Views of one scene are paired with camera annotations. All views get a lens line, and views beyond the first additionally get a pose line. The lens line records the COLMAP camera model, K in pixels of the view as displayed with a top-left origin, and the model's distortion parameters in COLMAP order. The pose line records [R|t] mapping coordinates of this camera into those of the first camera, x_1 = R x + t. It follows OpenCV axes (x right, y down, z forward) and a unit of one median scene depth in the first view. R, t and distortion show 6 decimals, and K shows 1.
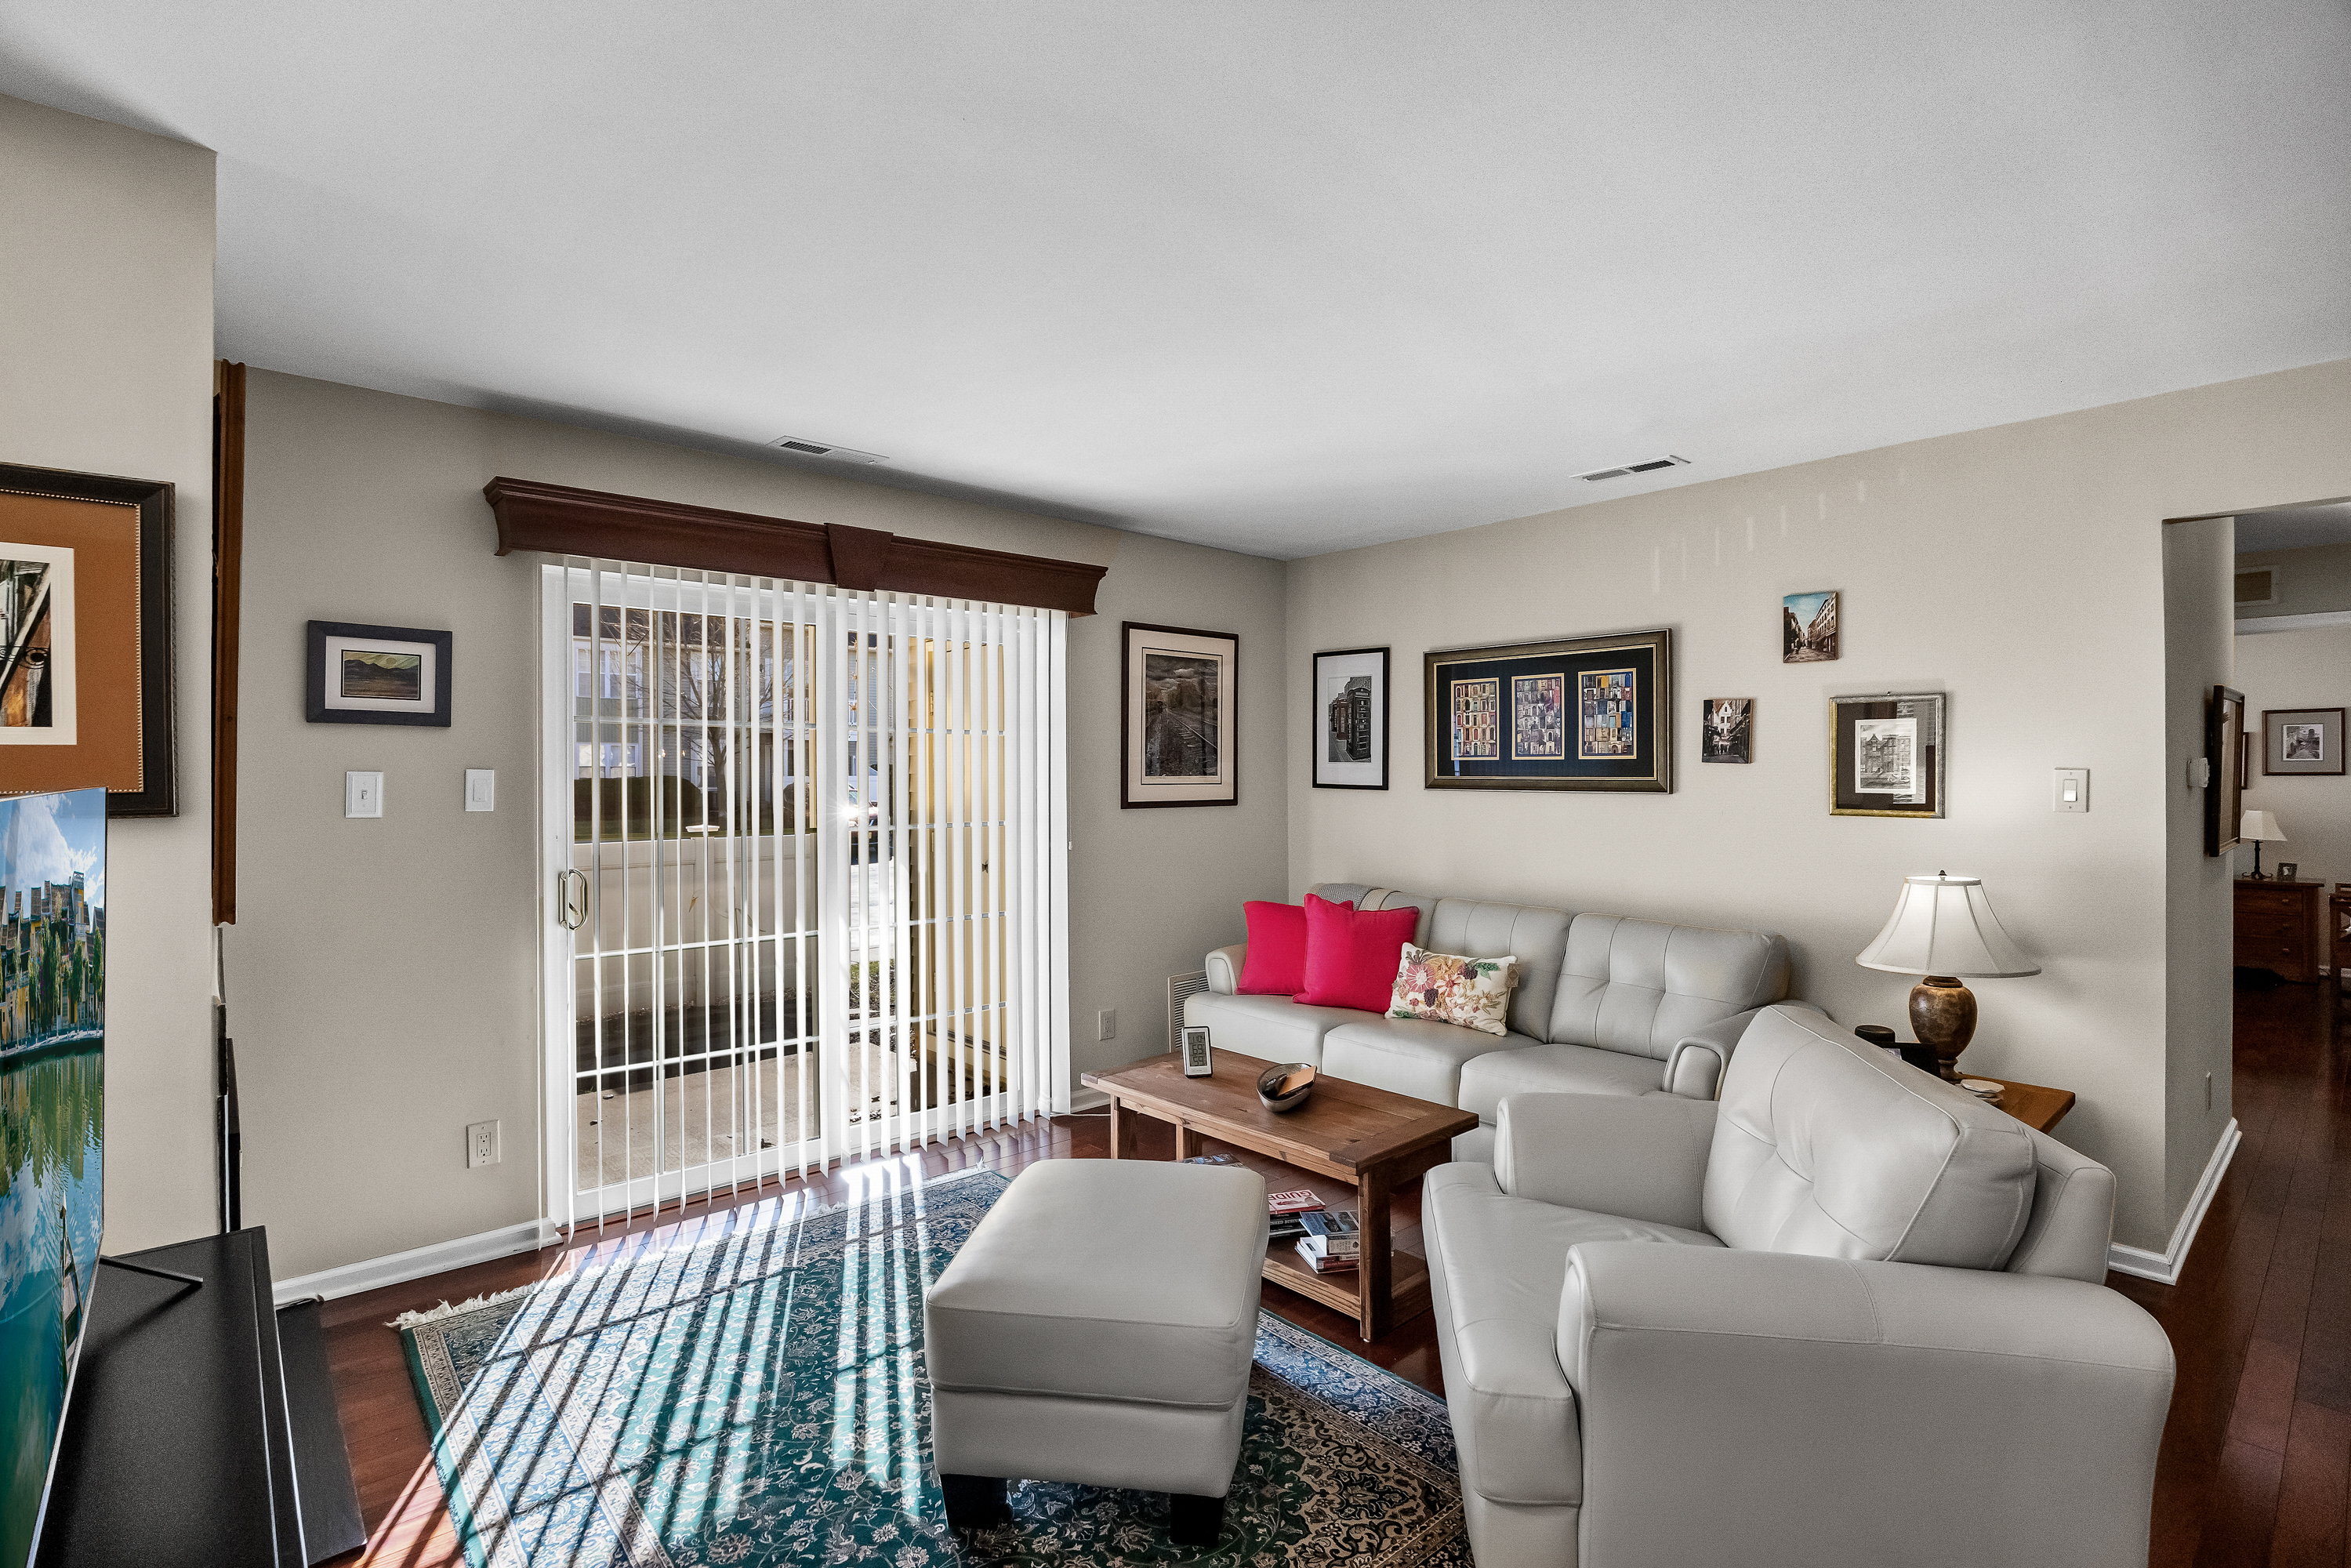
lens RADIAL K [[1094.6, 0, 1171.3], [0, 1094.6, 783.1], [0, 0, 1]] dist [0.003002, 0.000205]
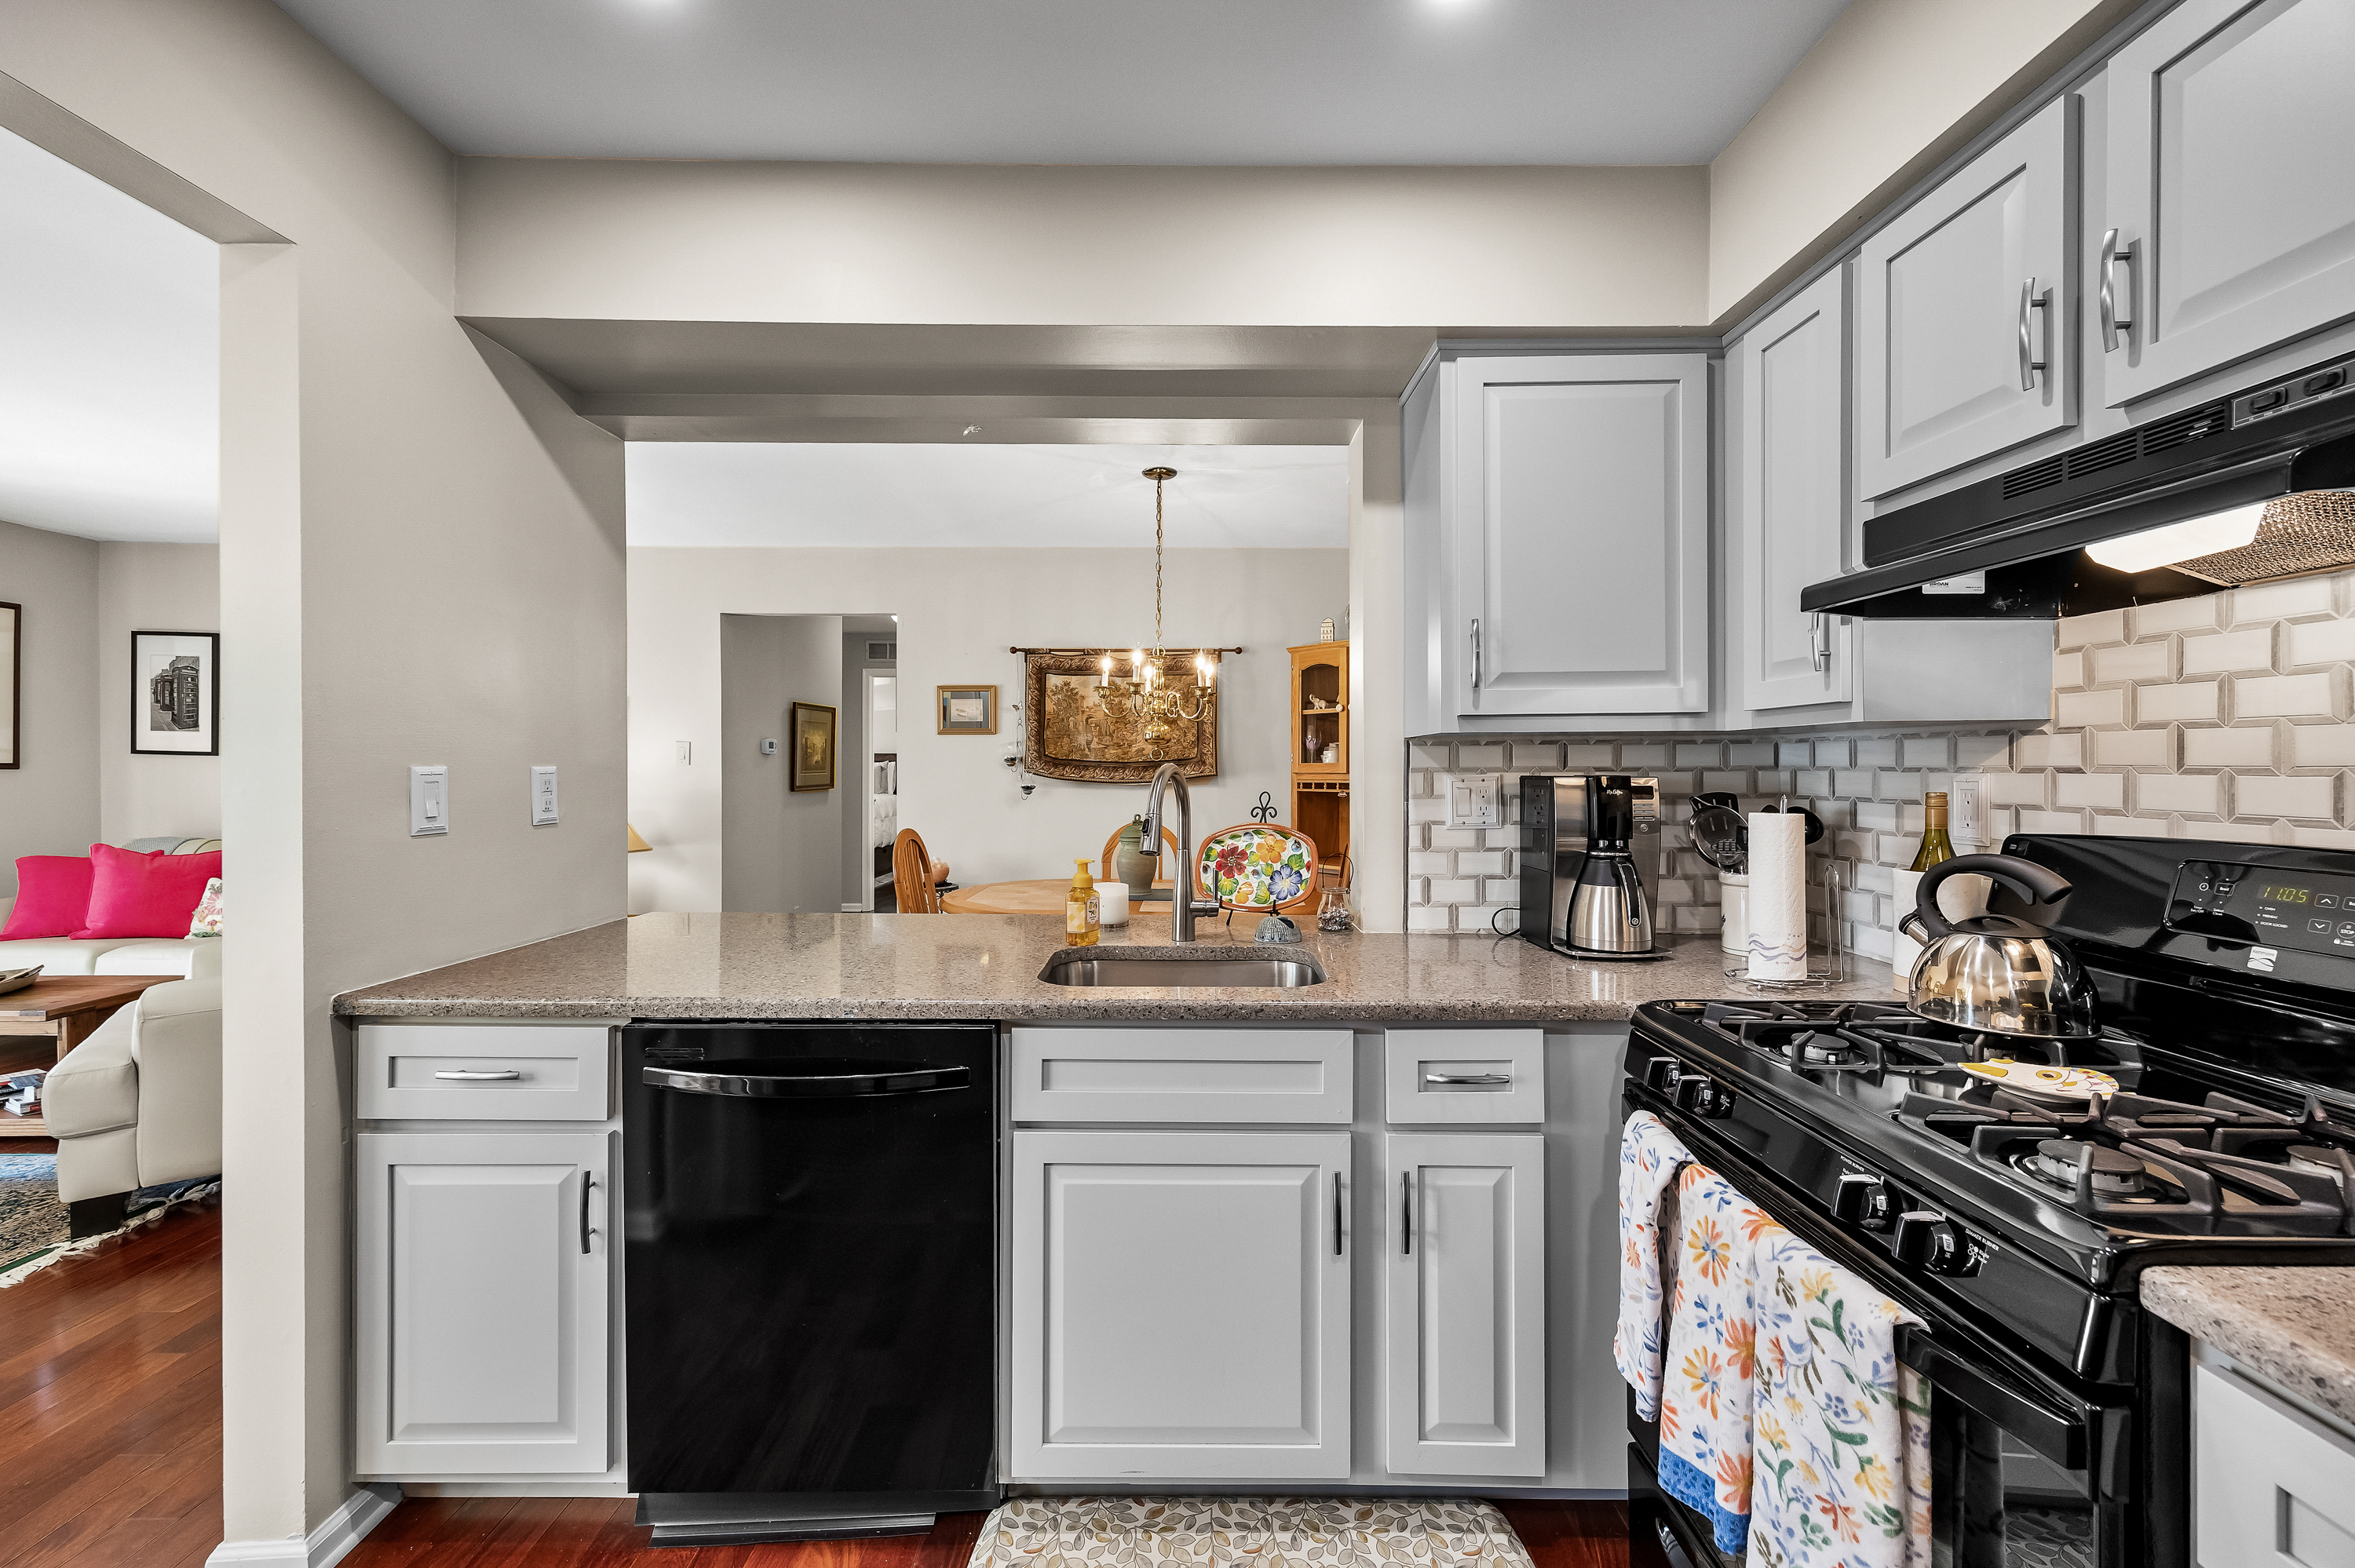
lens RADIAL K [[946.9, 0, 1175.1], [0, 946.9, 771.5], [0, 0, 1]] dist [0.002621, -0.000031]
pose [[0.656794, 0.004580, 0.754056, 0.104537], [0.002615, 0.999962, -0.008351, 0.034108], [-0.754066, 0.007456, 0.656756, -0.432071]]
